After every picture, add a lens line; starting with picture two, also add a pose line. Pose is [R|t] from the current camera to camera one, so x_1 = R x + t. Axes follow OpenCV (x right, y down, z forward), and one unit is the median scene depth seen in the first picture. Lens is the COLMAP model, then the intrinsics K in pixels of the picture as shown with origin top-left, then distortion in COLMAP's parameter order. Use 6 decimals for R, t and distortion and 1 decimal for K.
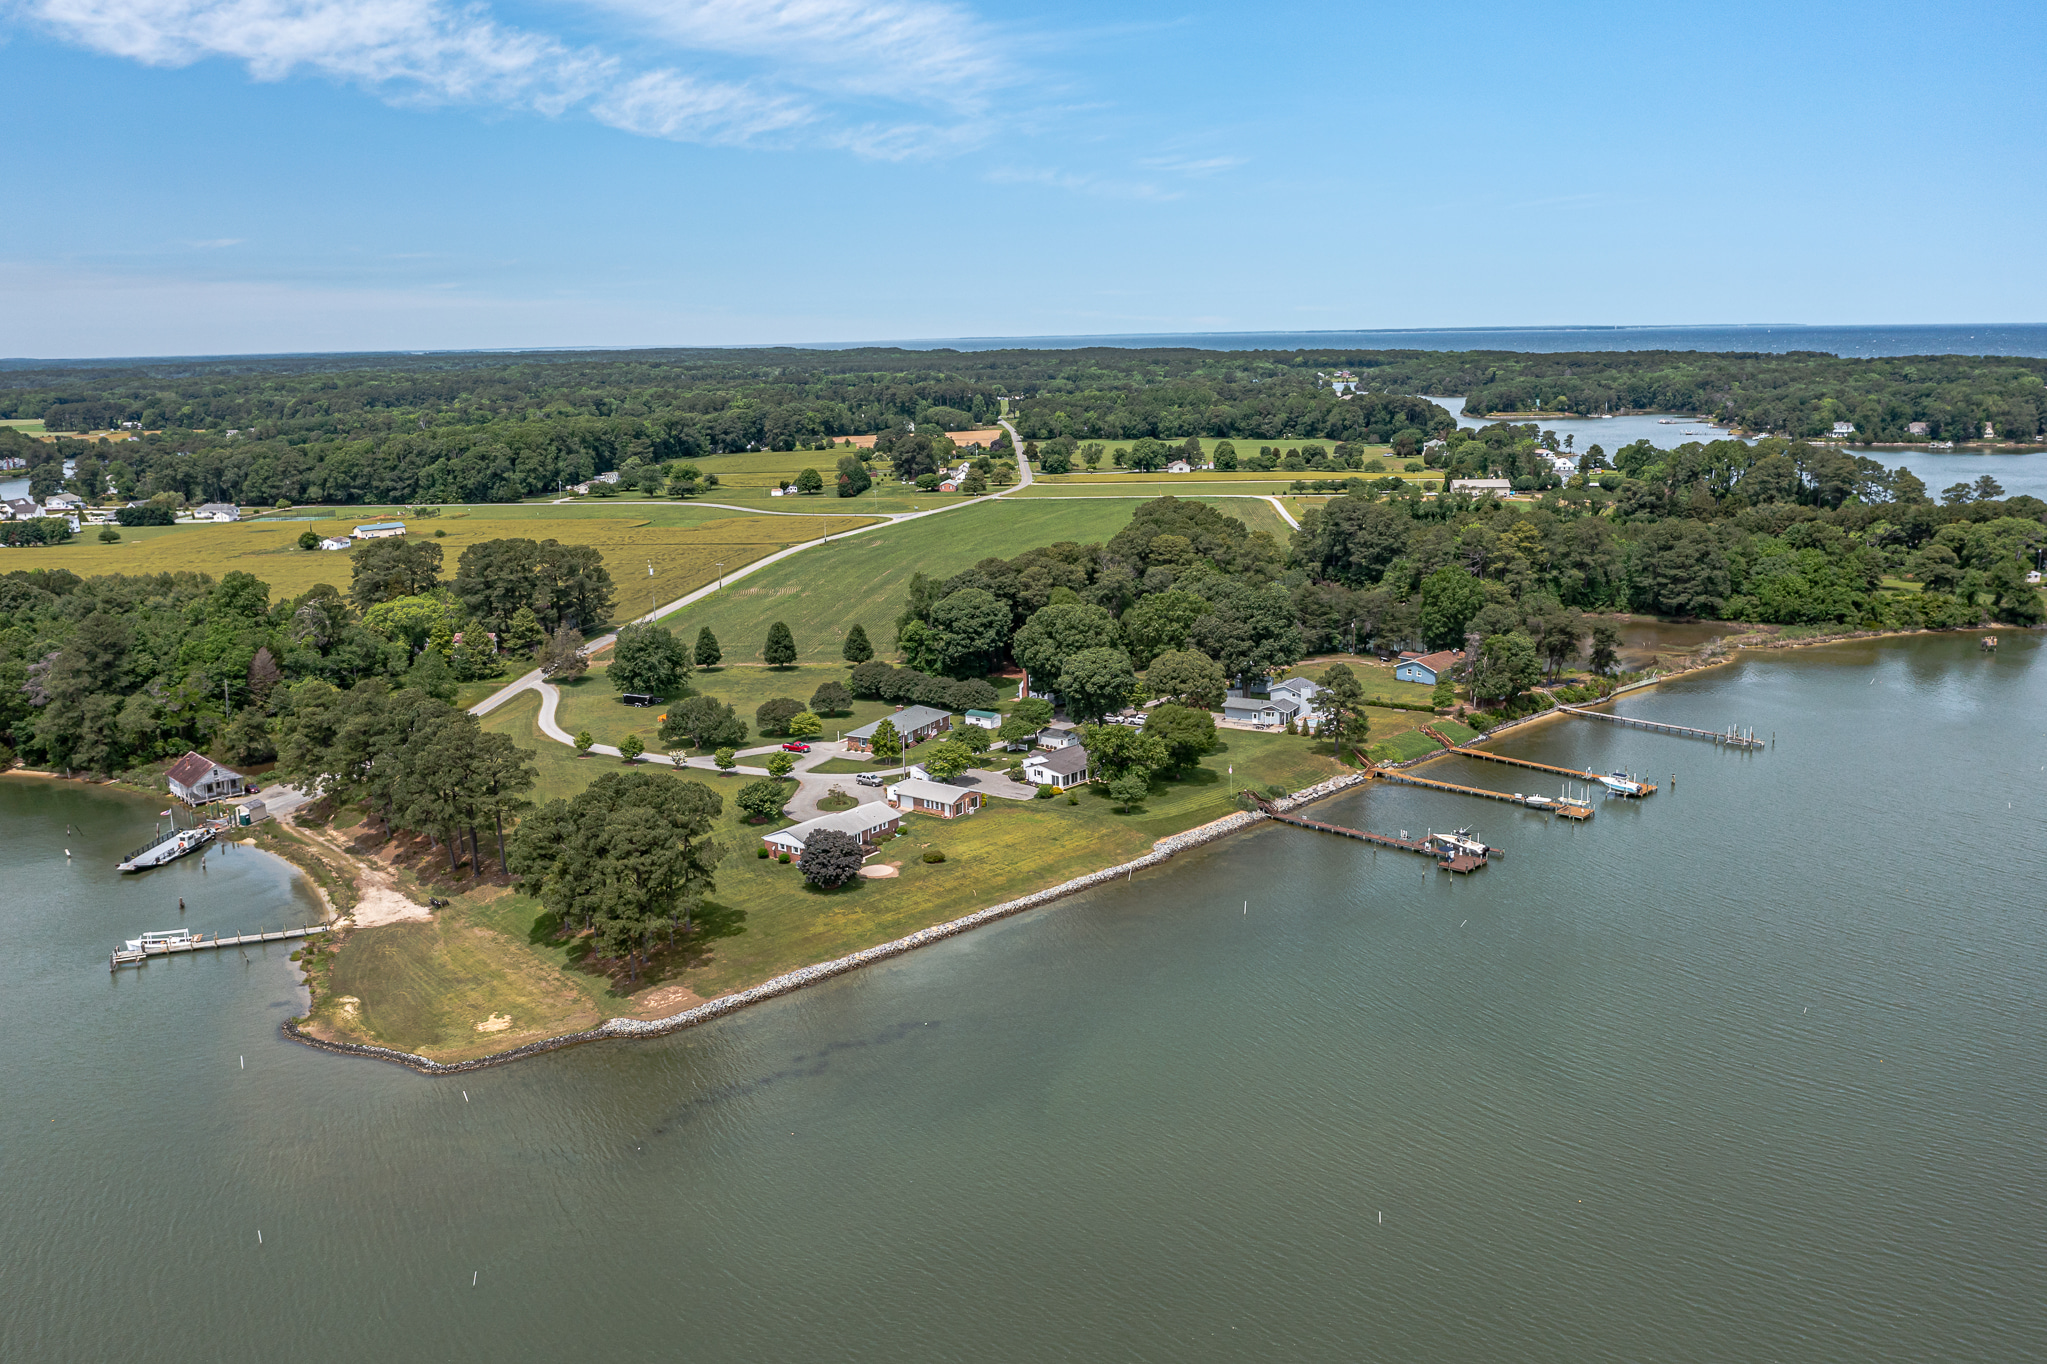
lens RADIAL K [[1718.0, 0, 1023.5], [0, 1718.0, 682.0], [0, 0, 1]] dist [-0.007845, -0.008827]
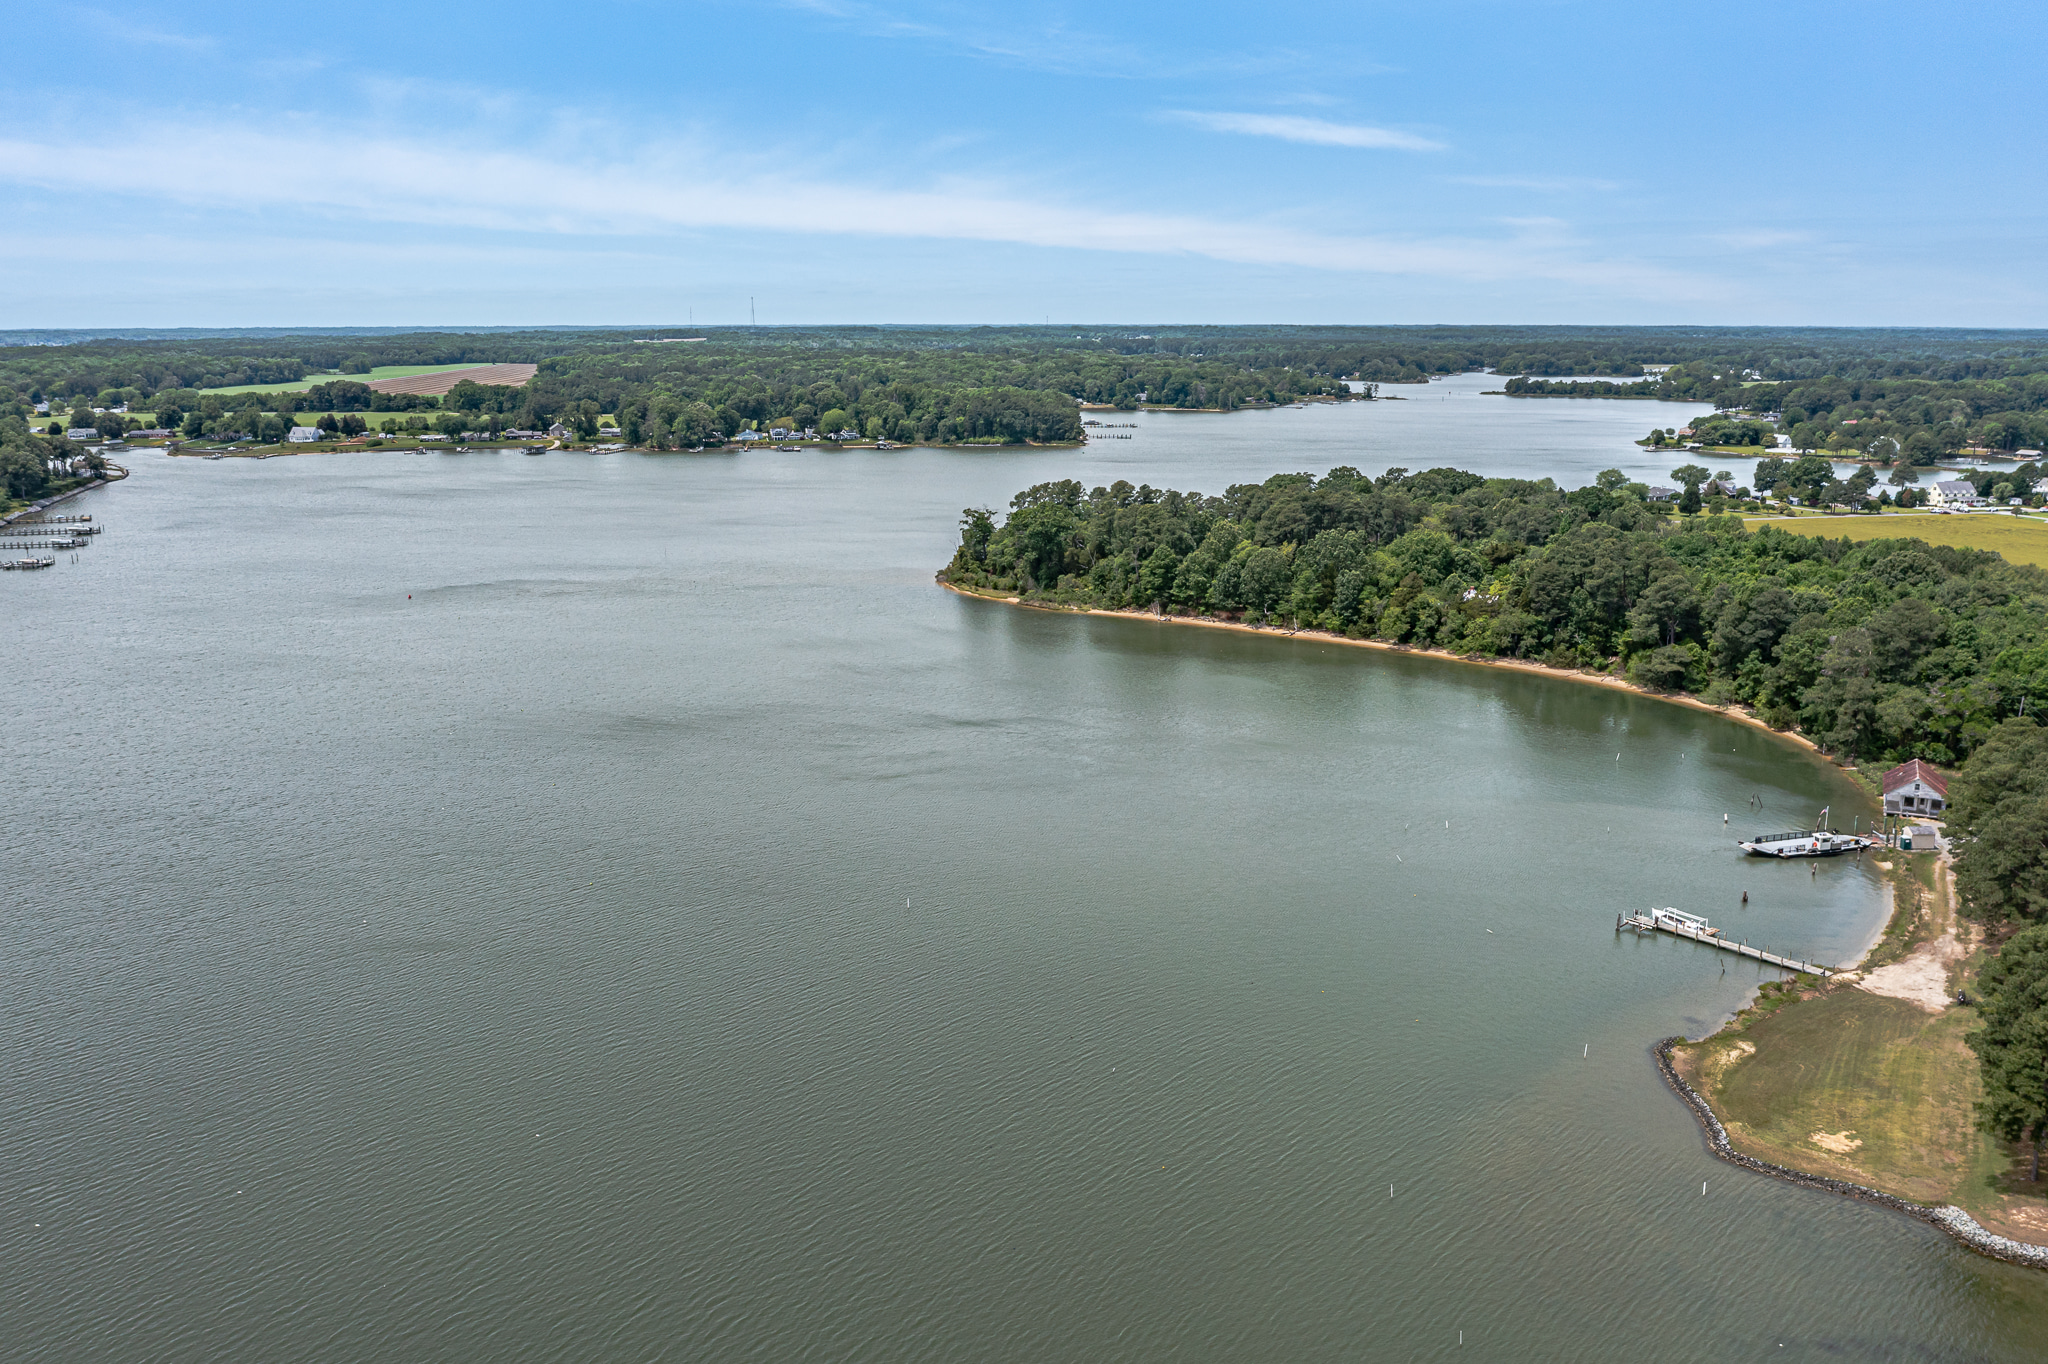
lens RADIAL K [[1718.8, 0, 1024.0], [0, 1718.8, 682.0], [0, 0, 1]] dist [-0.007845, -0.008827]
pose [[0.339156, 0.221834, -0.914201, 0.229774], [-0.206227, 0.965693, 0.157822, -0.056770], [0.917847, 0.135007, 0.373269, 0.252177]]
